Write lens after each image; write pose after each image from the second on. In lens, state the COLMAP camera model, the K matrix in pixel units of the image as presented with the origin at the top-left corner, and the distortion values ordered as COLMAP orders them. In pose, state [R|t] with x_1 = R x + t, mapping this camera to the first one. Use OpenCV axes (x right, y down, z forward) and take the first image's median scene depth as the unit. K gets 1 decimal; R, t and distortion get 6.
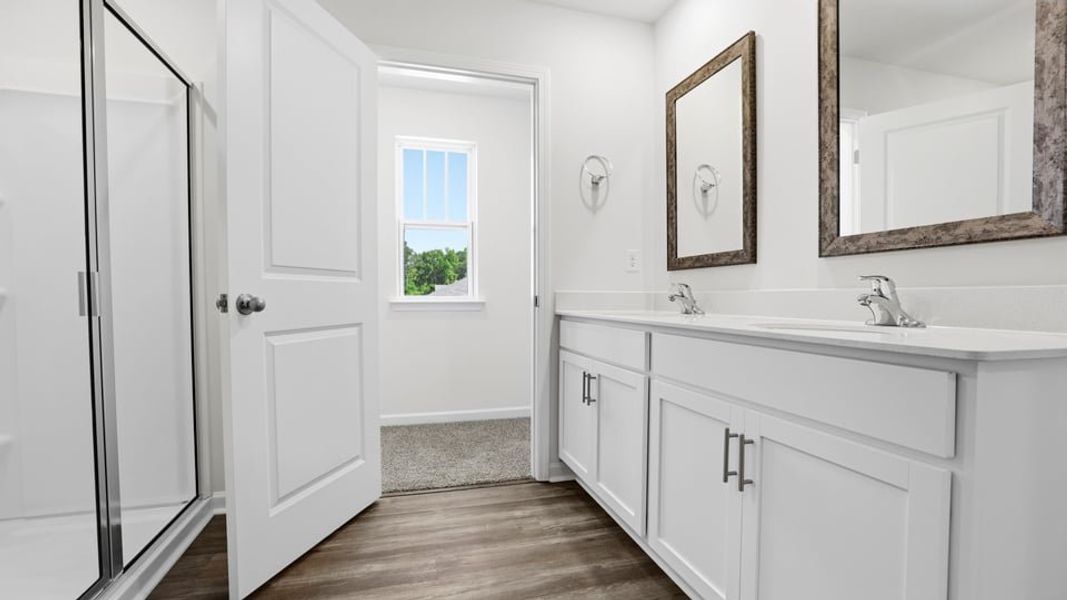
lens RADIAL K [[474.9, 0, 529.0], [0, 474.9, 305.6], [0, 0, 1]] dist [-0.021835, -0.000081]
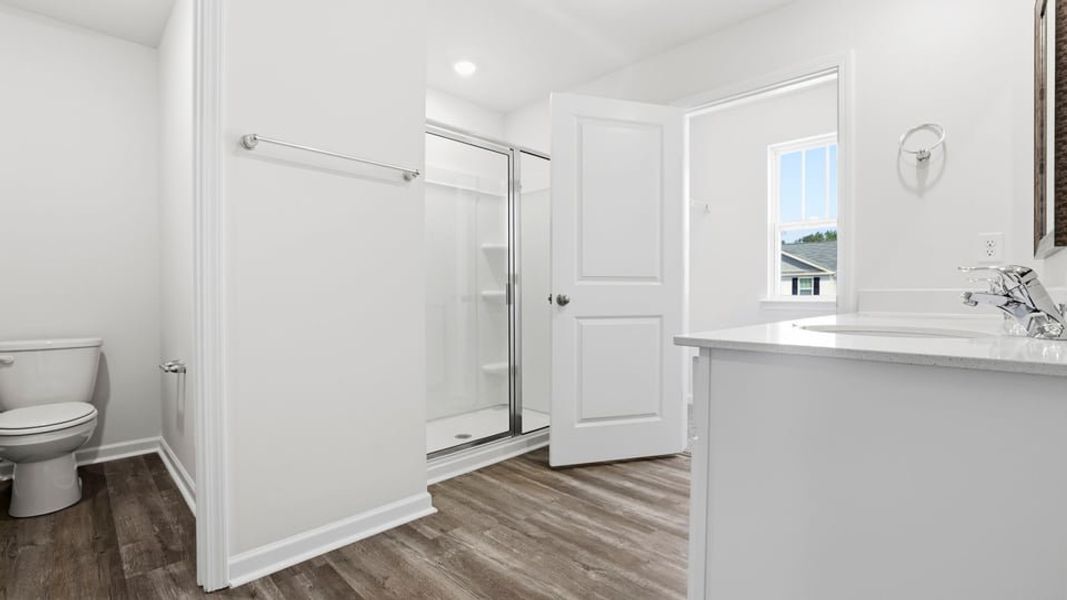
lens RADIAL K [[474.9, 0, 533.2], [0, 474.9, 297.1], [0, 0, 1]] dist [-0.021835, -0.000081]
pose [[0.504473, 0.002790, -0.863423, 0.632585], [-0.019096, 0.999786, -0.007926, 0.002809], [0.863216, 0.020486, 0.504419, 0.011583]]
